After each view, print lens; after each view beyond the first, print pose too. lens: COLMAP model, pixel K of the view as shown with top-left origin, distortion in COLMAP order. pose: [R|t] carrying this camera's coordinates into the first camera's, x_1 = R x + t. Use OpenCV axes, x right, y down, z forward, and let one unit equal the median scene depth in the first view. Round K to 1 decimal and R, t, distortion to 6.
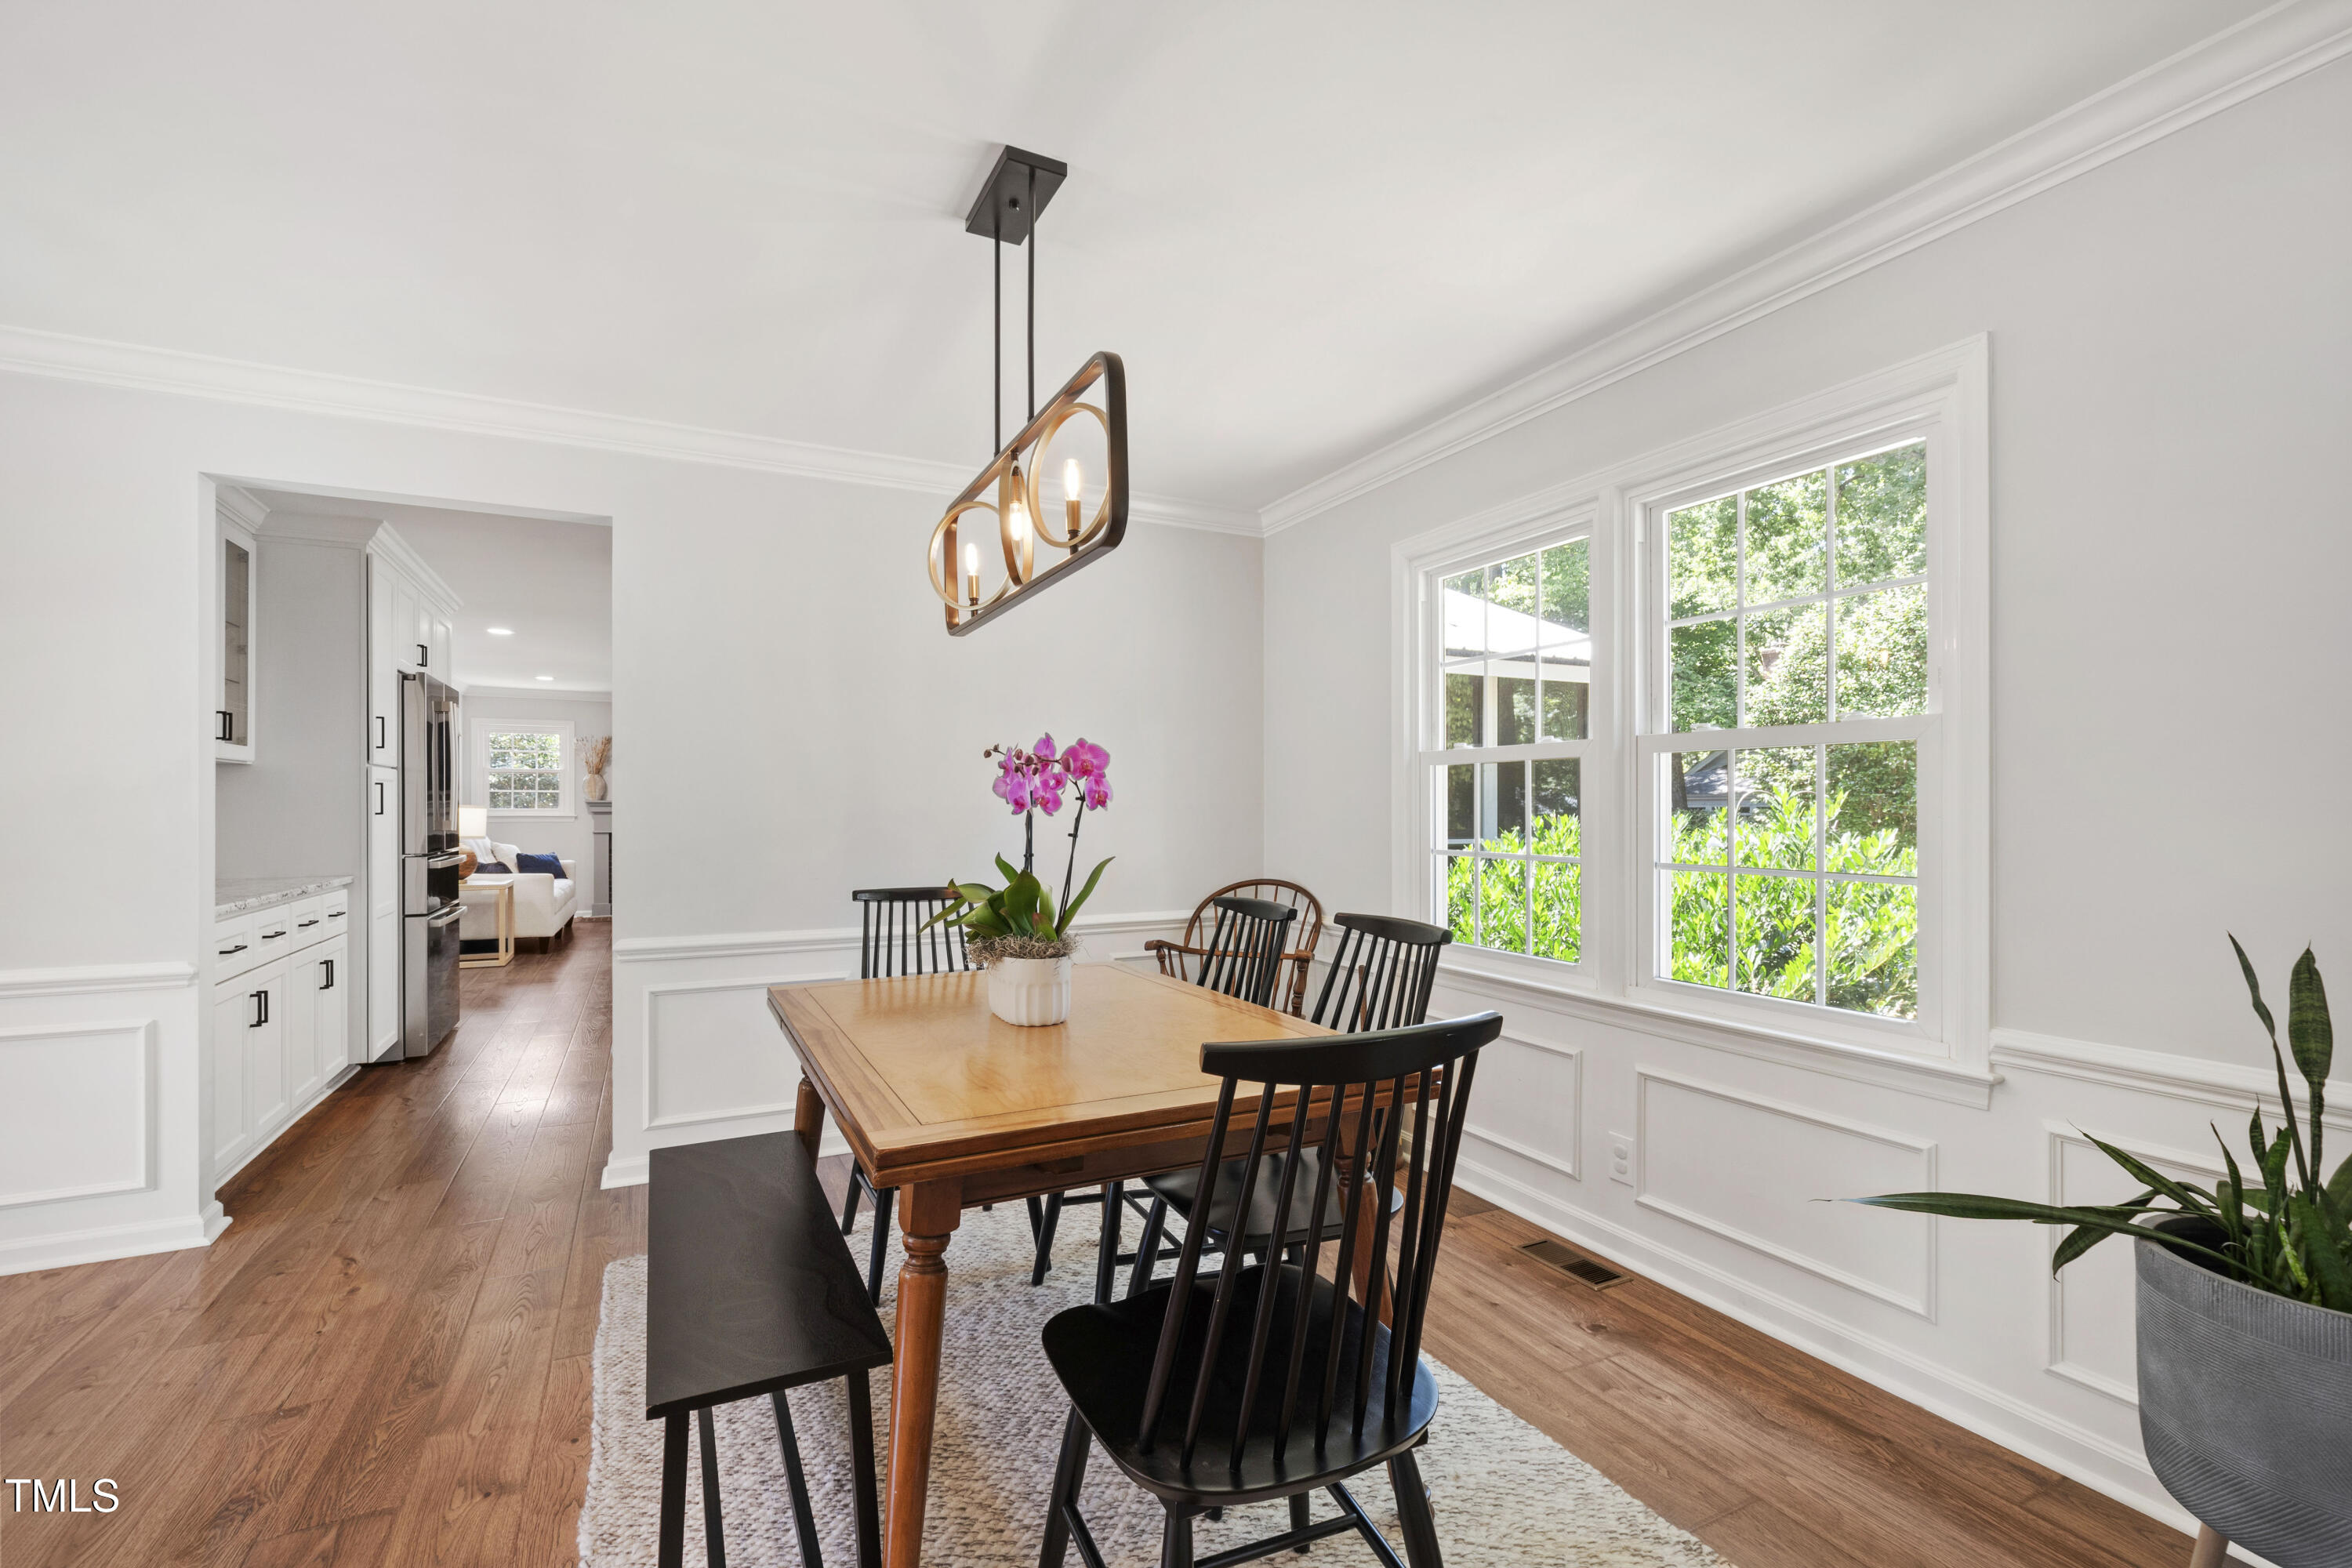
lens RADIAL K [[1037.2, 0, 1176.5], [0, 1037.2, 795.3], [0, 0, 1]] dist [-0.002120, 0.001908]
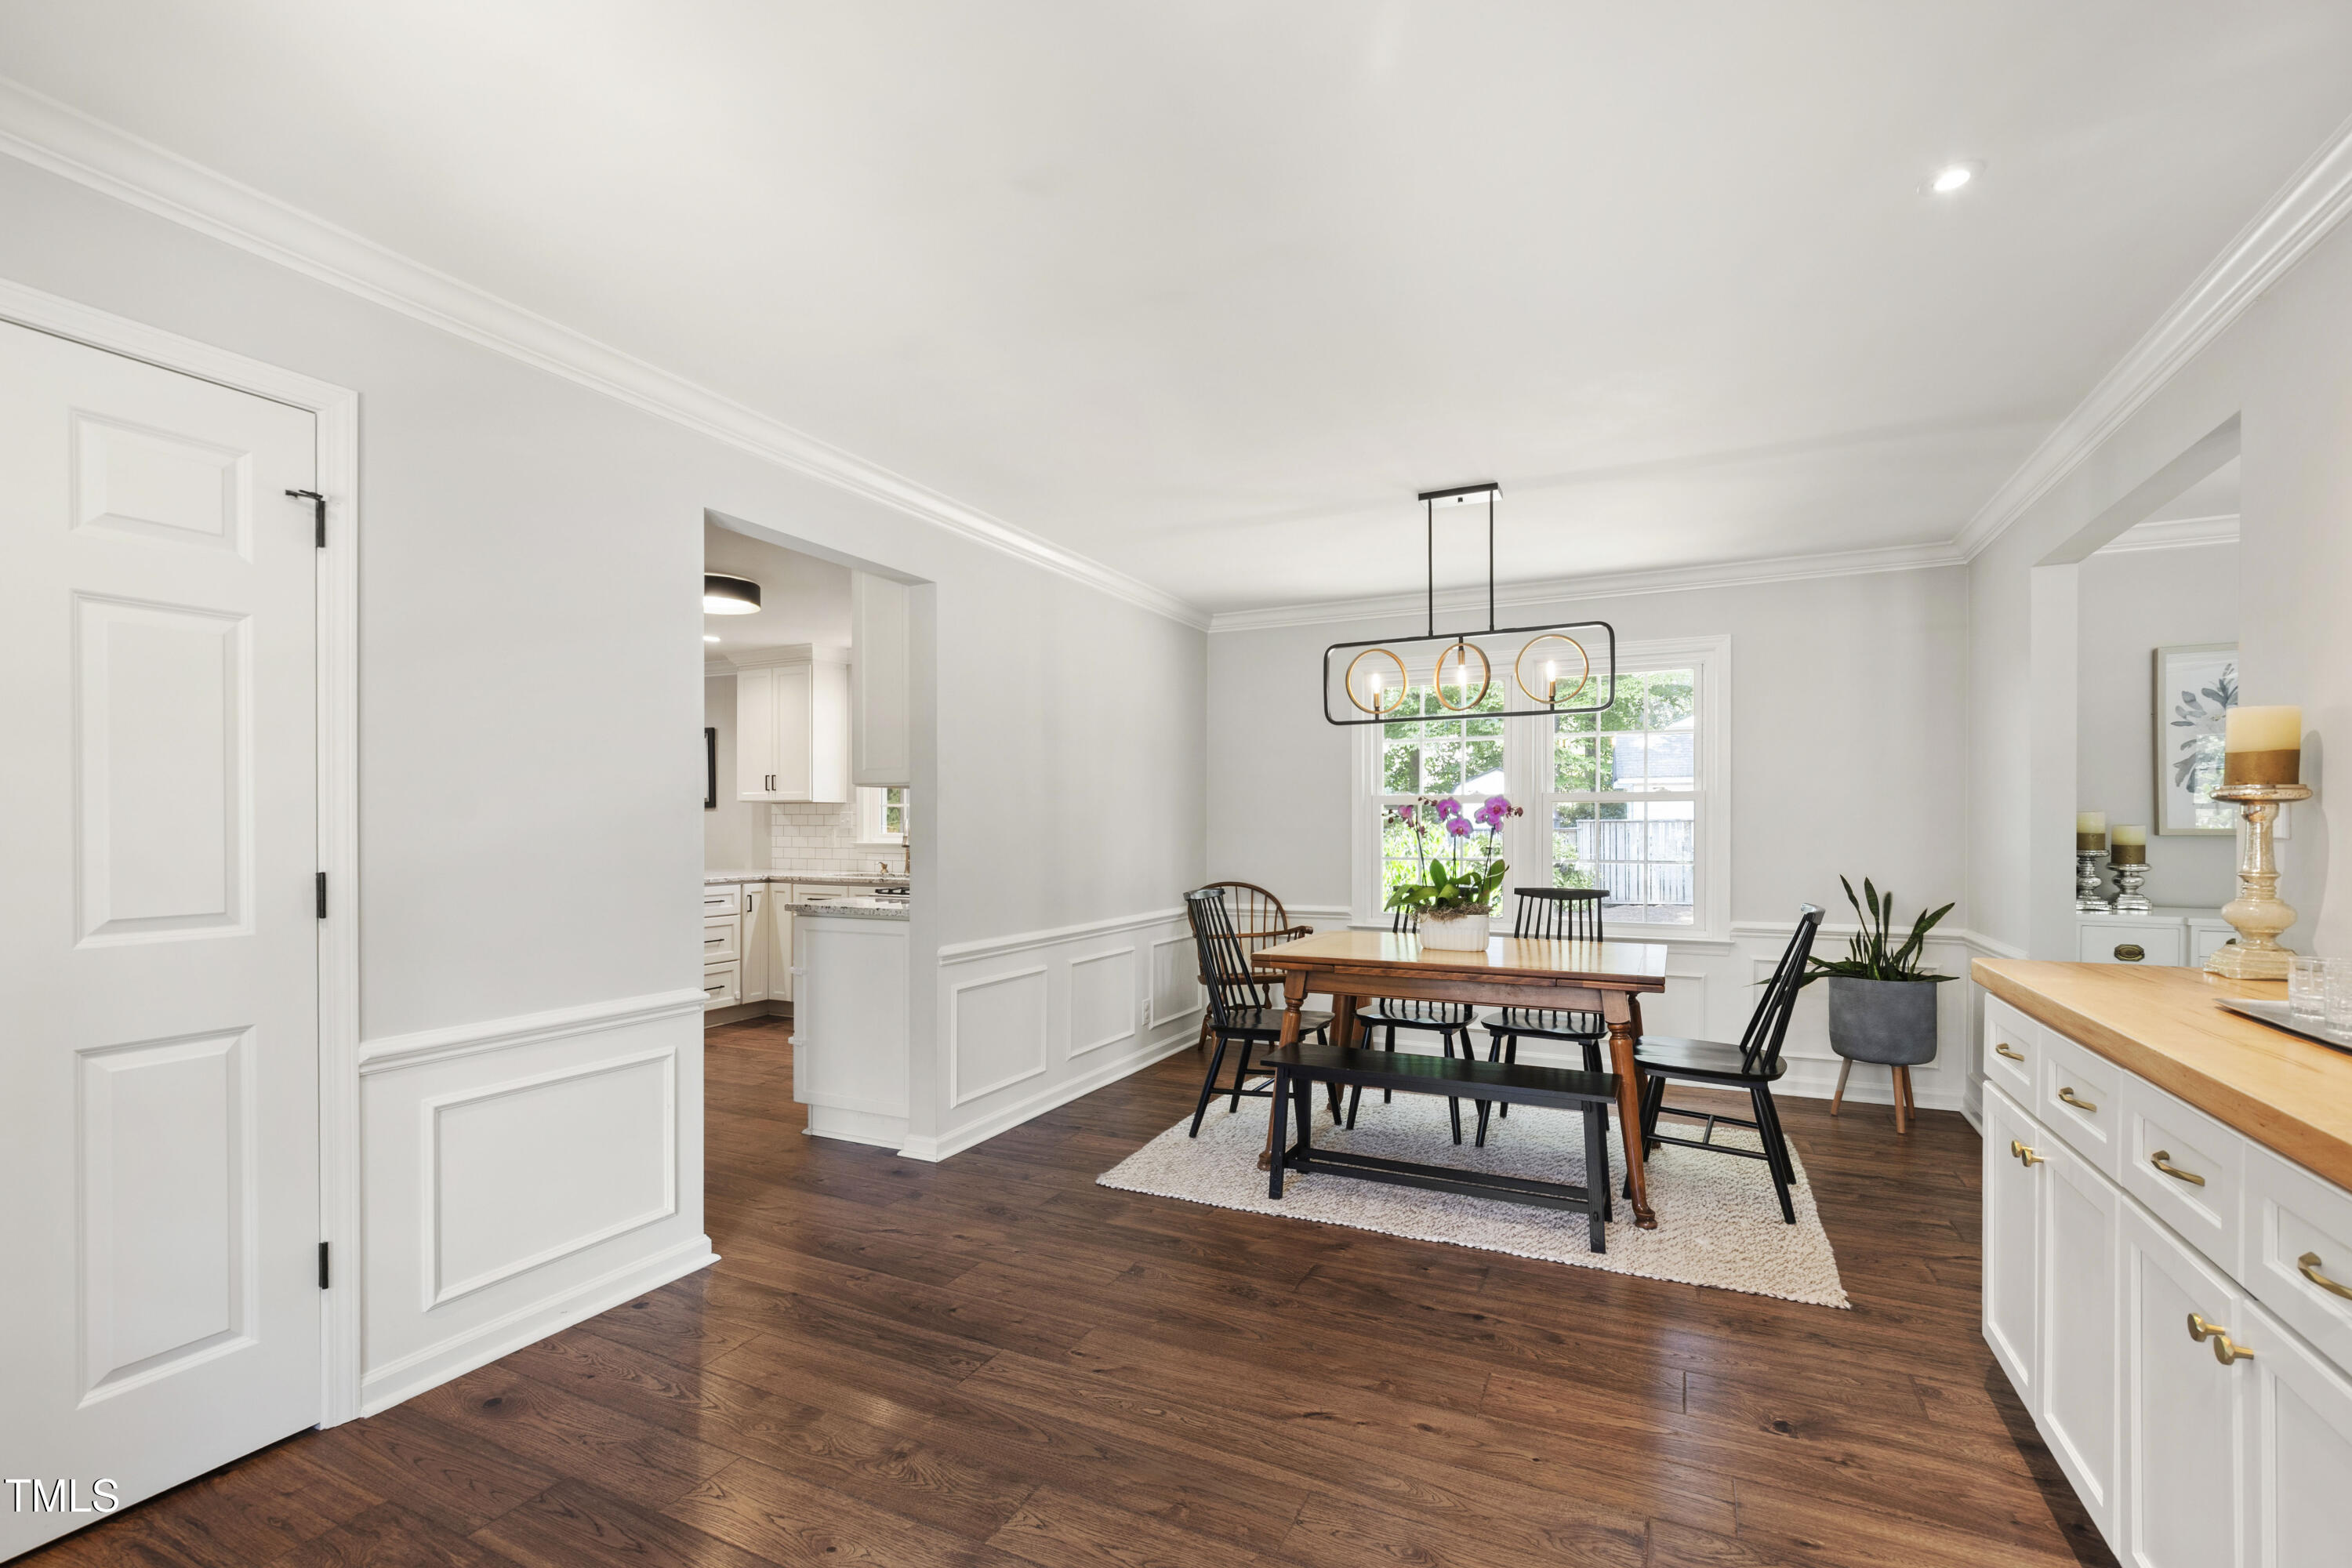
lens RADIAL K [[1037.2, 0, 1180.5], [0, 1037.2, 821.7], [0, 0, 1]] dist [-0.002120, 0.001908]
pose [[0.791365, 0.001364, 0.611342, -1.496595], [-0.007058, 0.999951, 0.006906, -0.016072], [-0.611303, -0.009779, 0.791336, -0.120451]]
